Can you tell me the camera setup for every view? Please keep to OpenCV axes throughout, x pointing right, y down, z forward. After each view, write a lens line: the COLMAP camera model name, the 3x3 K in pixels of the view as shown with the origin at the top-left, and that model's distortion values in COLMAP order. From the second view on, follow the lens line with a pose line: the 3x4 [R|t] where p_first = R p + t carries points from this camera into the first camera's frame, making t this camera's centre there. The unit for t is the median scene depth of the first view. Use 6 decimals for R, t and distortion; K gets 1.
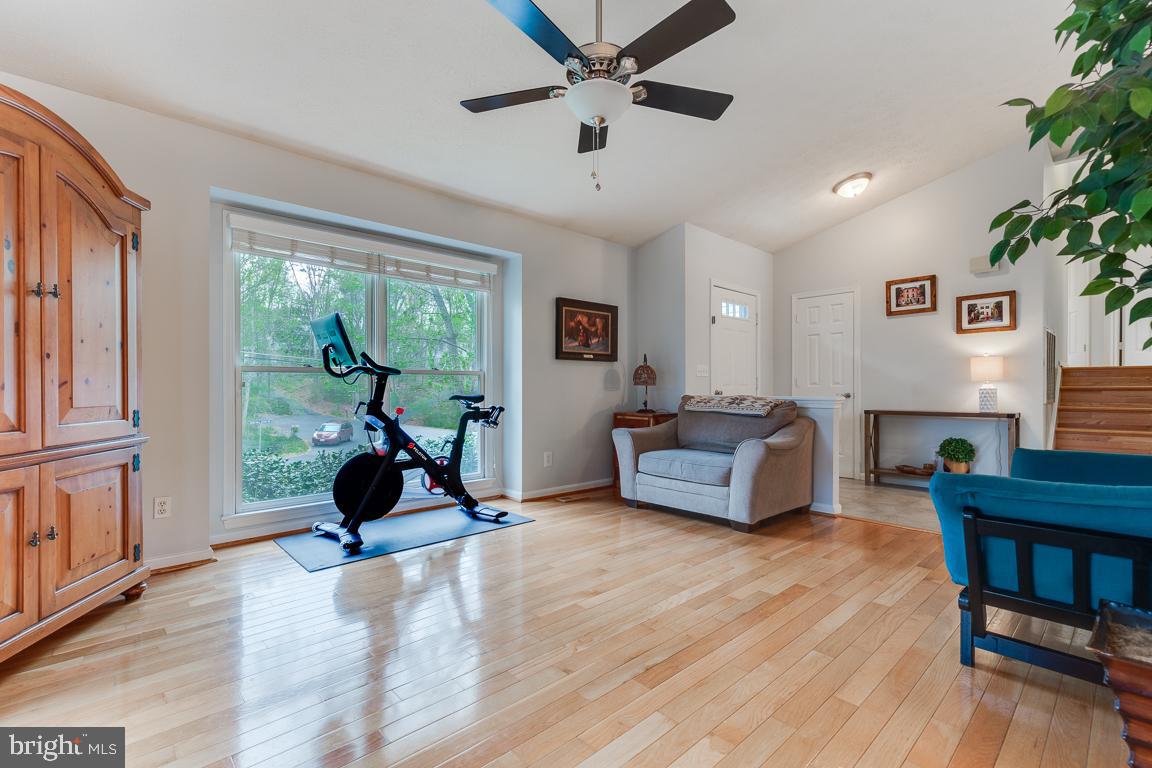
lens RADIAL K [[524.0, 0, 580.1], [0, 524.0, 381.3], [0, 0, 1]] dist [0.003893, -0.000523]
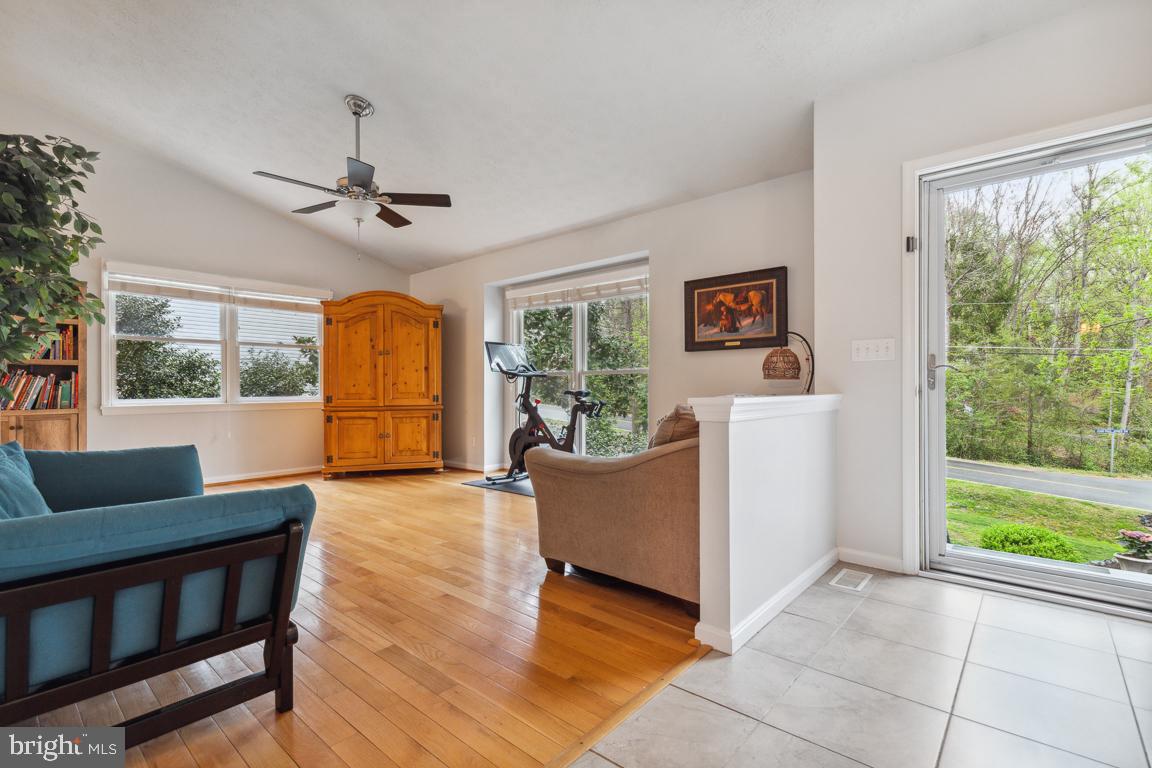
lens RADIAL K [[533.1, 0, 582.2], [0, 533.1, 387.8], [0, 0, 1]] dist [0.001734, -0.001195]
pose [[0.097394, -0.001800, -0.995244, 1.011682], [0.014024, 0.999902, -0.000436, 0.020688], [0.995147, -0.013914, 0.097410, 0.889223]]
